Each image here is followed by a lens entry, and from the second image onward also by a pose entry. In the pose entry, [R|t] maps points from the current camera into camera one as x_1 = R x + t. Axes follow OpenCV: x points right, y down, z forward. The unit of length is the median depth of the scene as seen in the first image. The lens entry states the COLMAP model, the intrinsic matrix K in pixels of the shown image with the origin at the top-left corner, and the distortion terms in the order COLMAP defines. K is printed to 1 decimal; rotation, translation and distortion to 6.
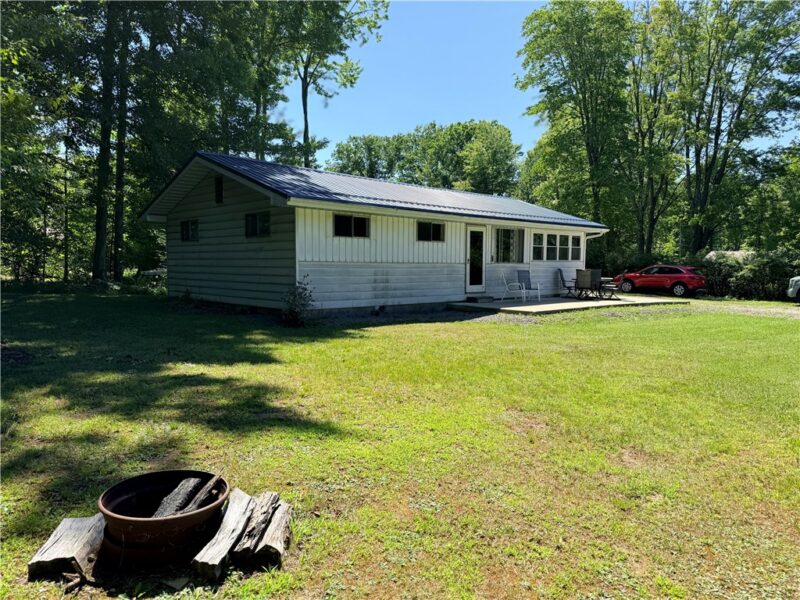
lens RADIAL K [[565.1, 0, 396.2], [0, 565.1, 304.7], [0, 0, 1]] dist [0.053281, -0.043438]
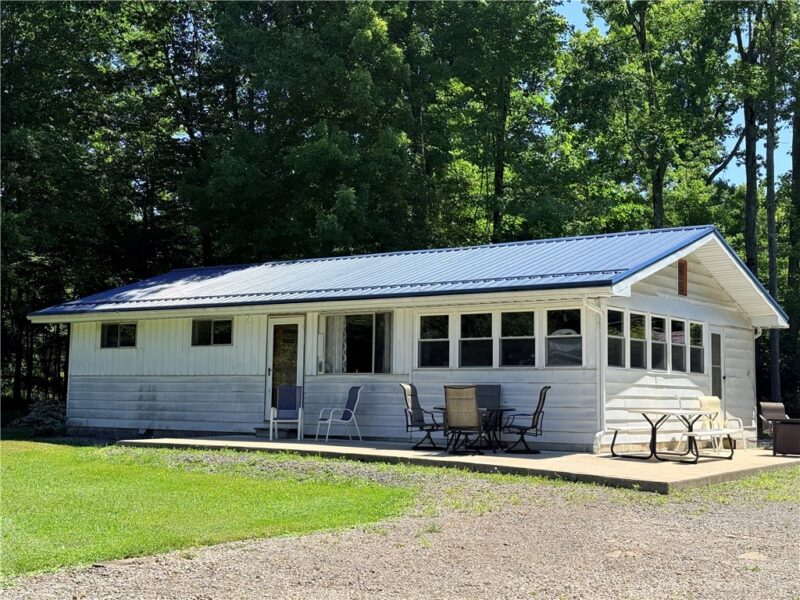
lens RADIAL K [[1170.5, 0, 400.7], [0, 1170.5, 301.3], [0, 0, 1]] dist [0.126231, 0.000000]
pose [[0.173499, -0.088347, -0.980863, 1.486547], [-0.084677, 0.990942, -0.104232, -0.029720], [0.981187, 0.101141, 0.164446, 0.920738]]
